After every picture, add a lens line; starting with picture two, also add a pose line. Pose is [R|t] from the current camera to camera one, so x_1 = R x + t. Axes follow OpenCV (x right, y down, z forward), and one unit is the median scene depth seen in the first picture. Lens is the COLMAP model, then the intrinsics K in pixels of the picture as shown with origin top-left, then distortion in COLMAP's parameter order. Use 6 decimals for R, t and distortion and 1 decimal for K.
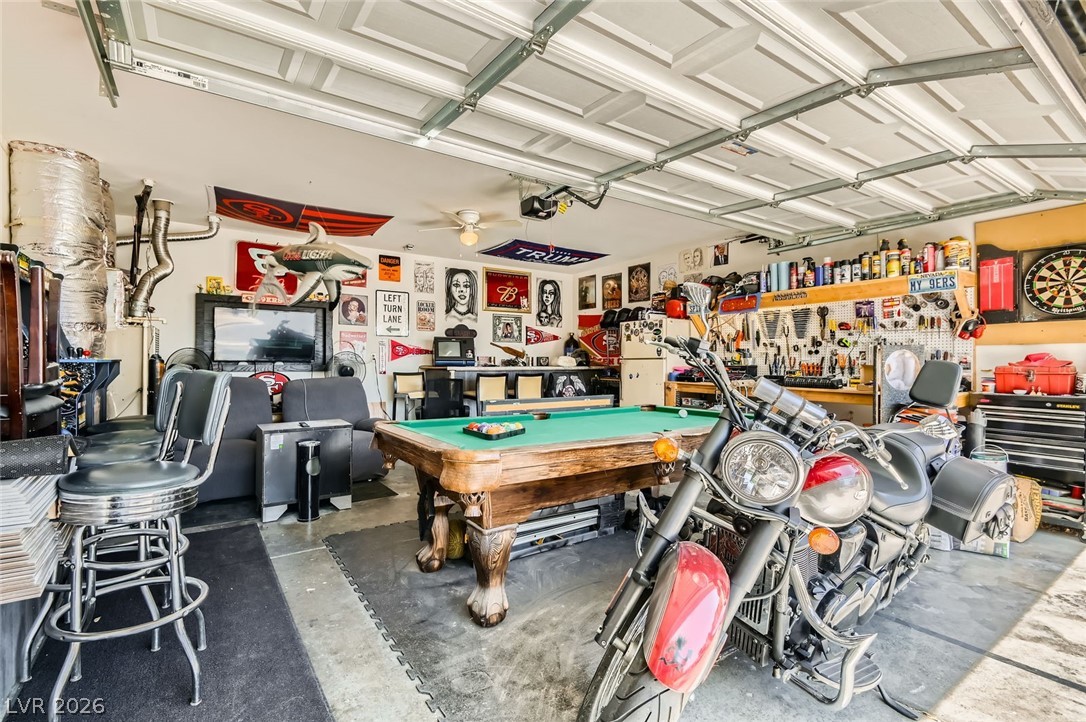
lens RADIAL K [[499.5, 0, 536.0], [0, 499.5, 358.3], [0, 0, 1]] dist [0.000631, 0.000845]
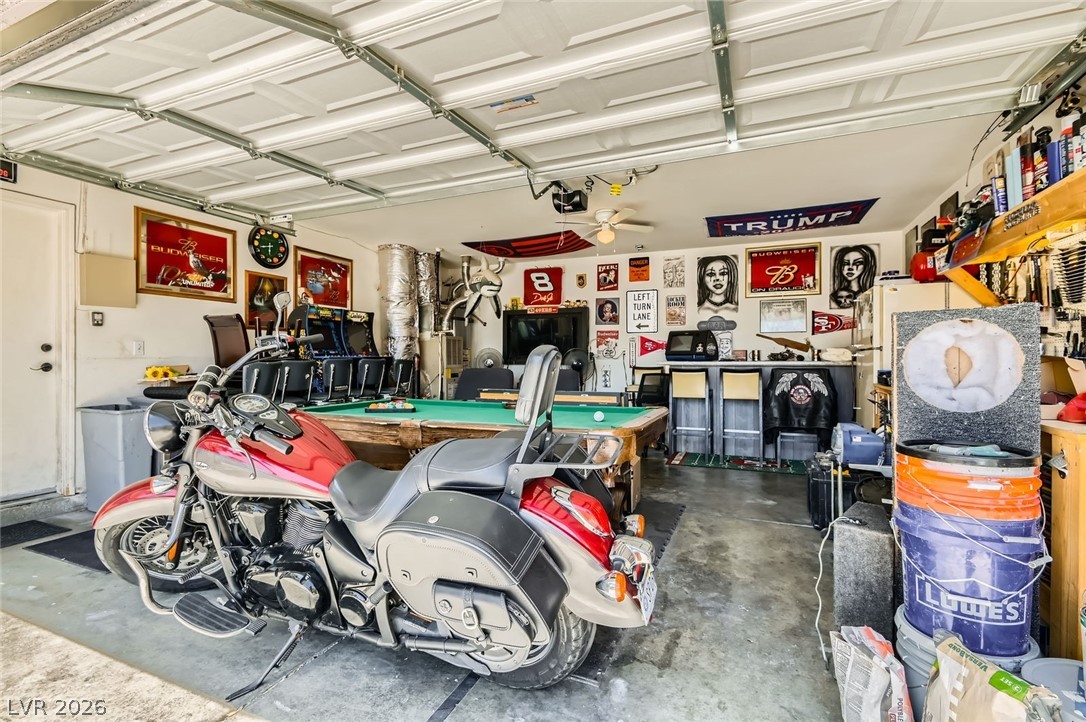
lens RADIAL K [[499.5, 0, 538.0], [0, 499.5, 358.9], [0, 0, 1]] dist [0.000631, 0.000845]
pose [[0.520663, -0.002187, -0.853760, 0.486605], [0.006186, 0.999980, 0.001211, 0.009100], [0.853740, -0.005912, 0.520666, 0.242002]]
